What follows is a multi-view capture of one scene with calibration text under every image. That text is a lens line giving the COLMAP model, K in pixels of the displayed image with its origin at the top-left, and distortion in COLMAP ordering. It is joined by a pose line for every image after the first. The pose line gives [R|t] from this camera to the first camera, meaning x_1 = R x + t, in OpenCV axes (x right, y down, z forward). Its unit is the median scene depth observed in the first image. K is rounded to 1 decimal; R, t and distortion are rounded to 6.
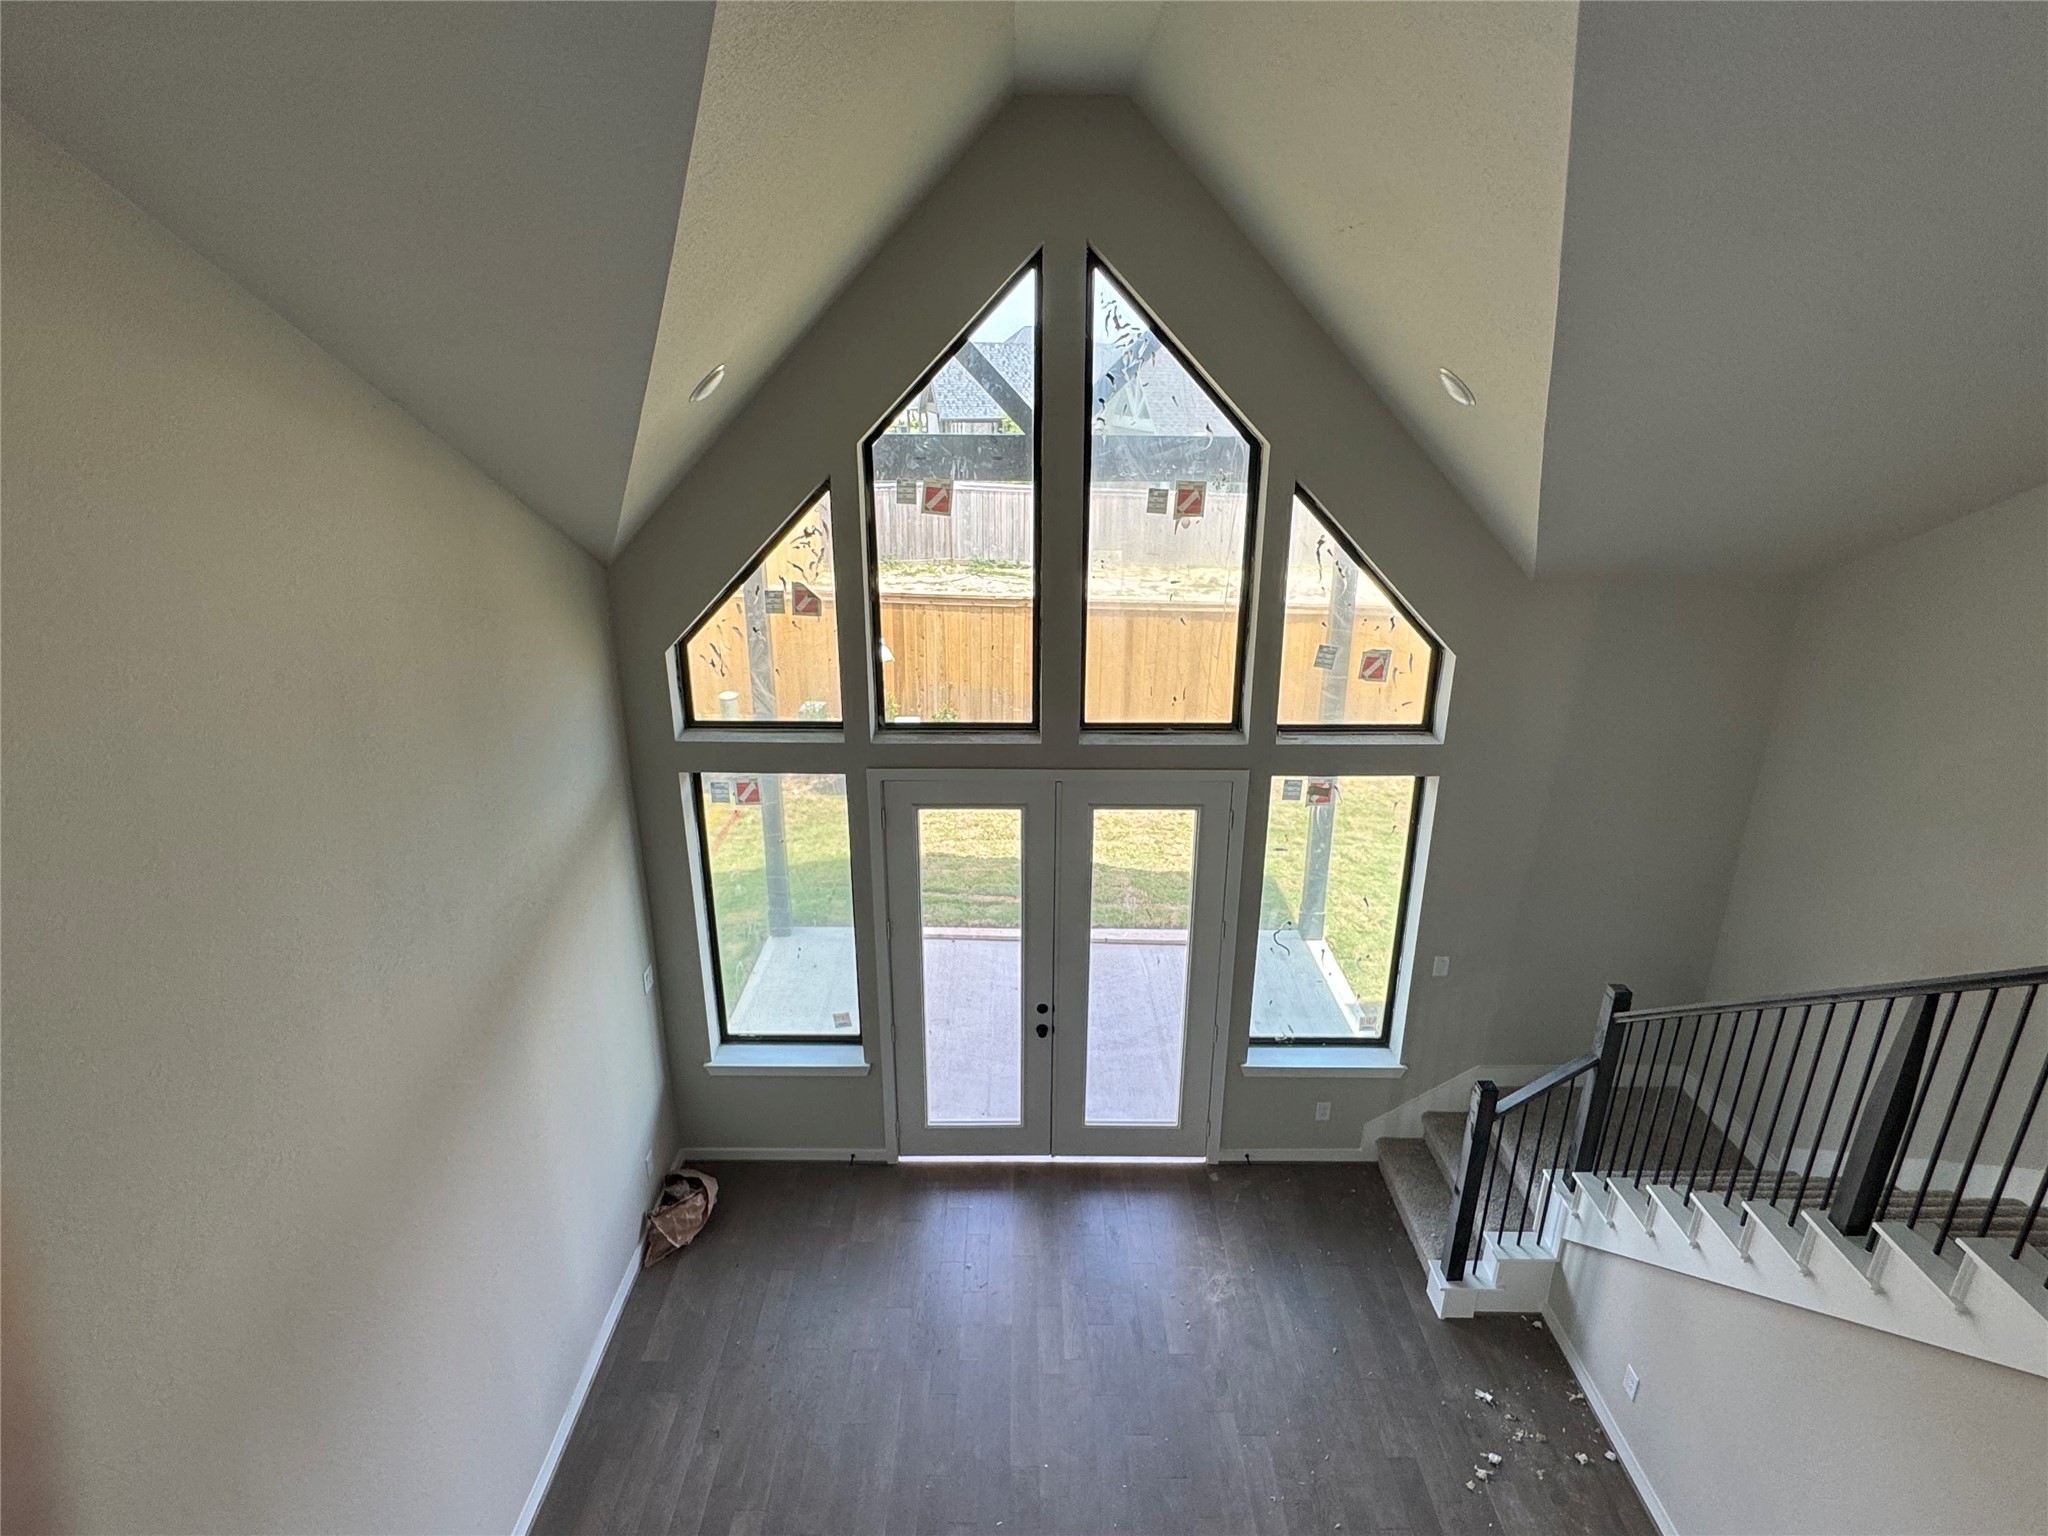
lens RADIAL K [[1089.8, 0, 1031.6], [0, 1089.8, 768.5], [0, 0, 1]] dist [0.003590, -0.000160]
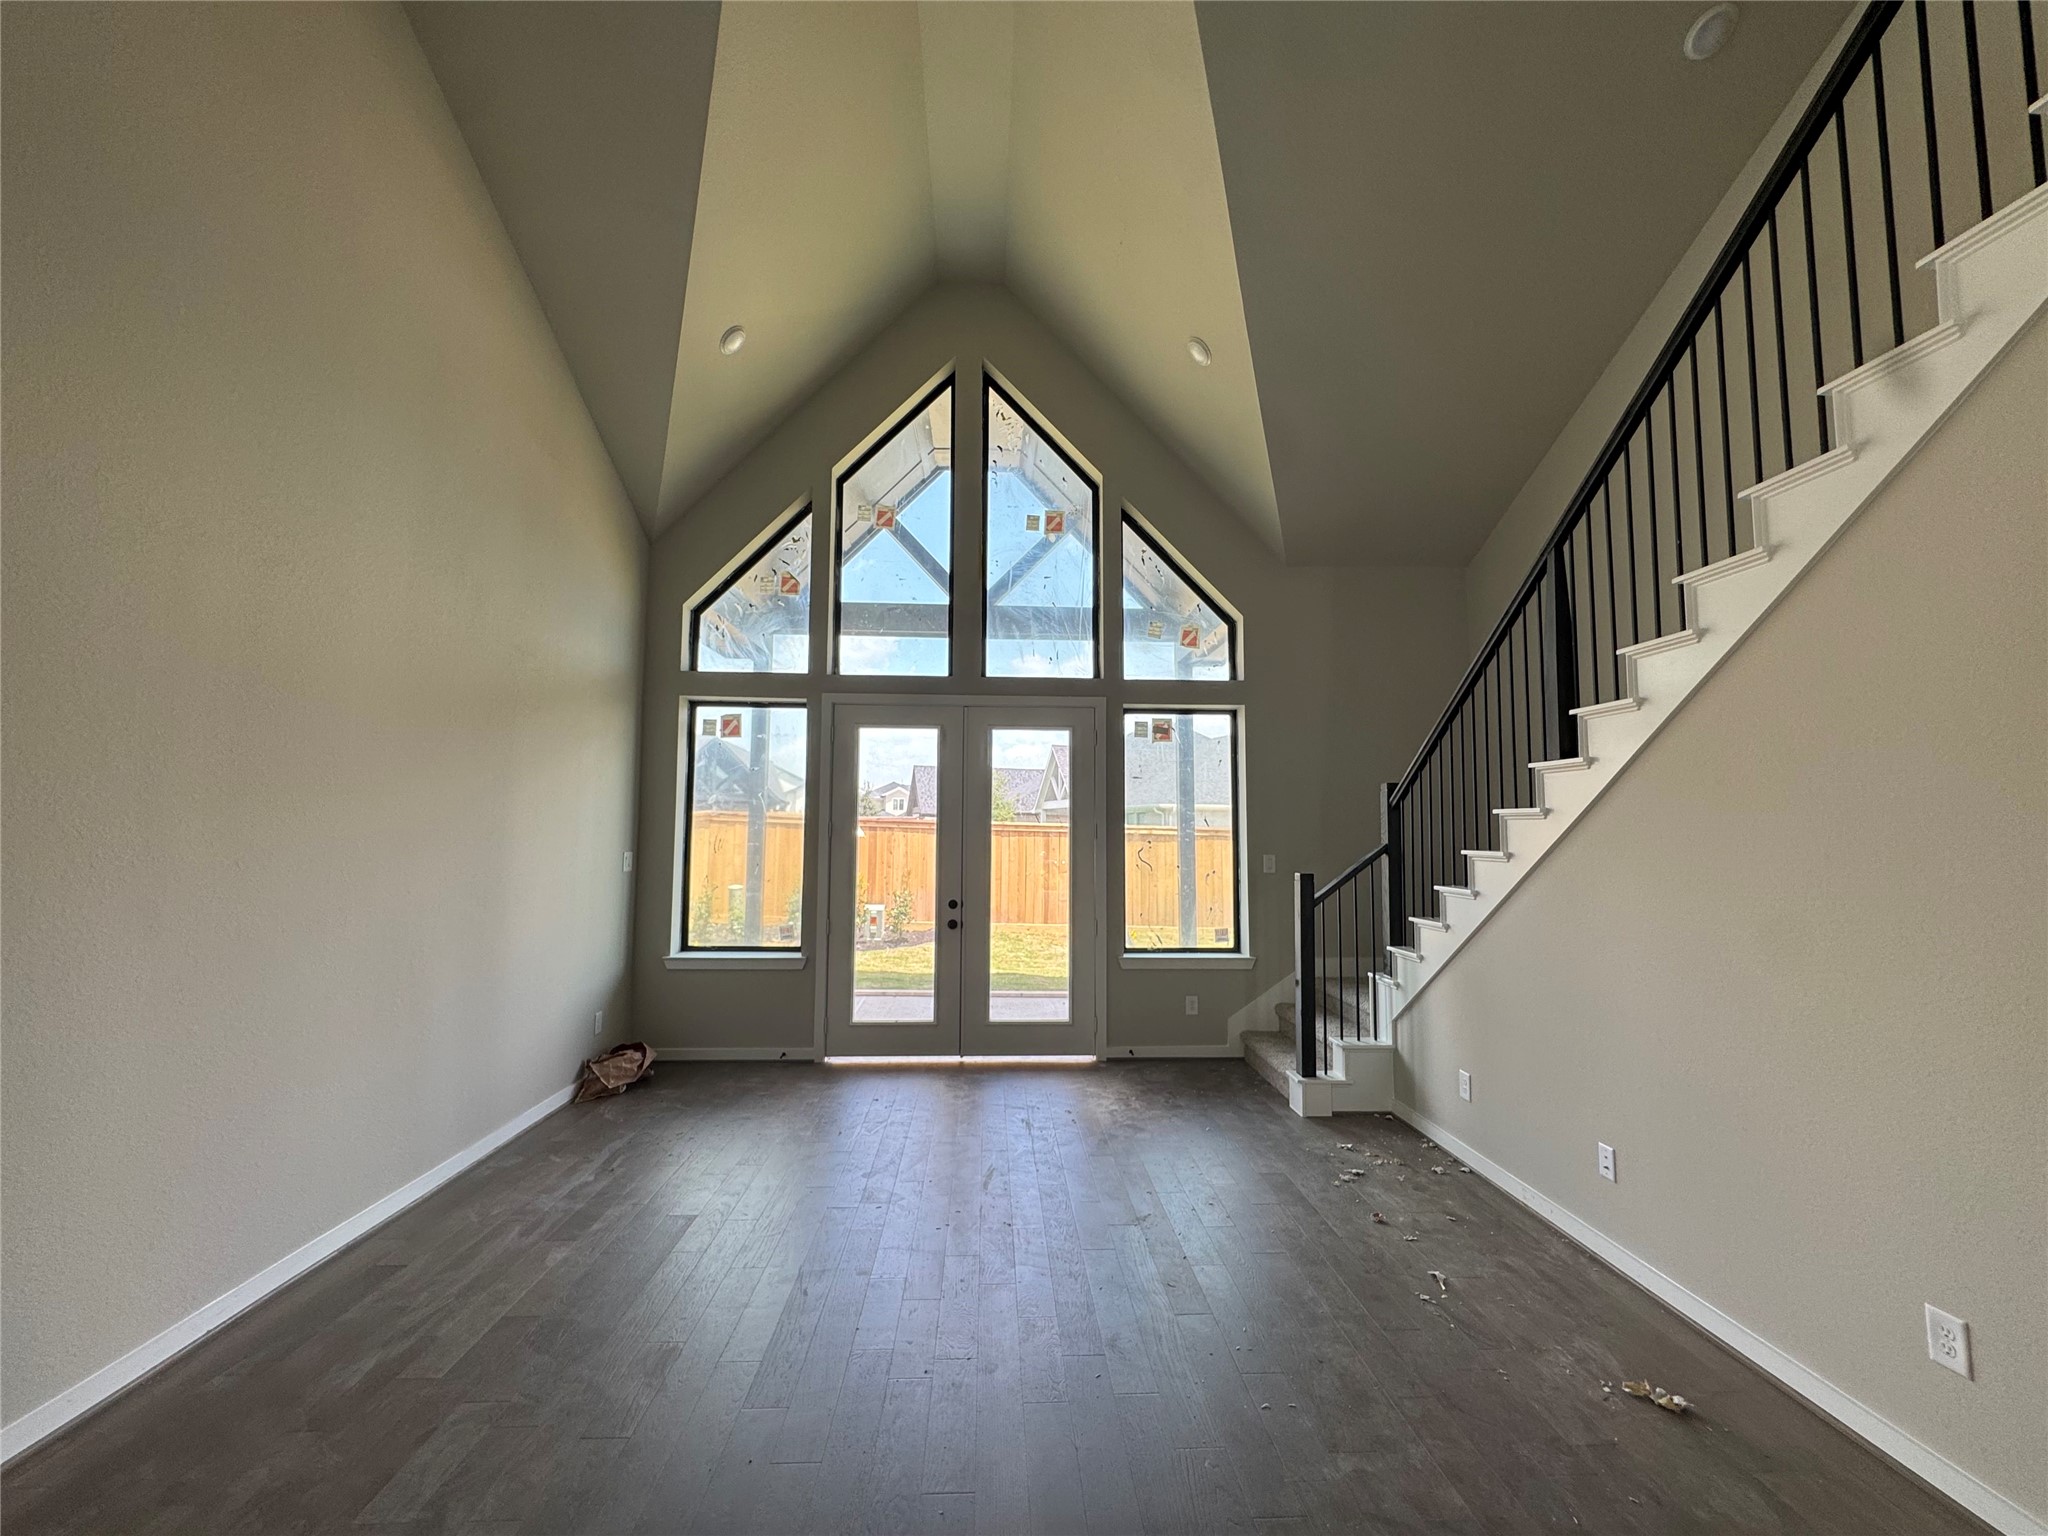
lens RADIAL K [[825.0, 0, 1026.5], [0, 825.0, 768.2], [0, 0, 1]] dist [0.001753, -0.000055]
pose [[0.999176, 0.003561, 0.040427, 0.057527], [0.013534, 0.909887, -0.414636, 0.492903], [-0.038261, 0.414842, 0.909089, 0.100457]]
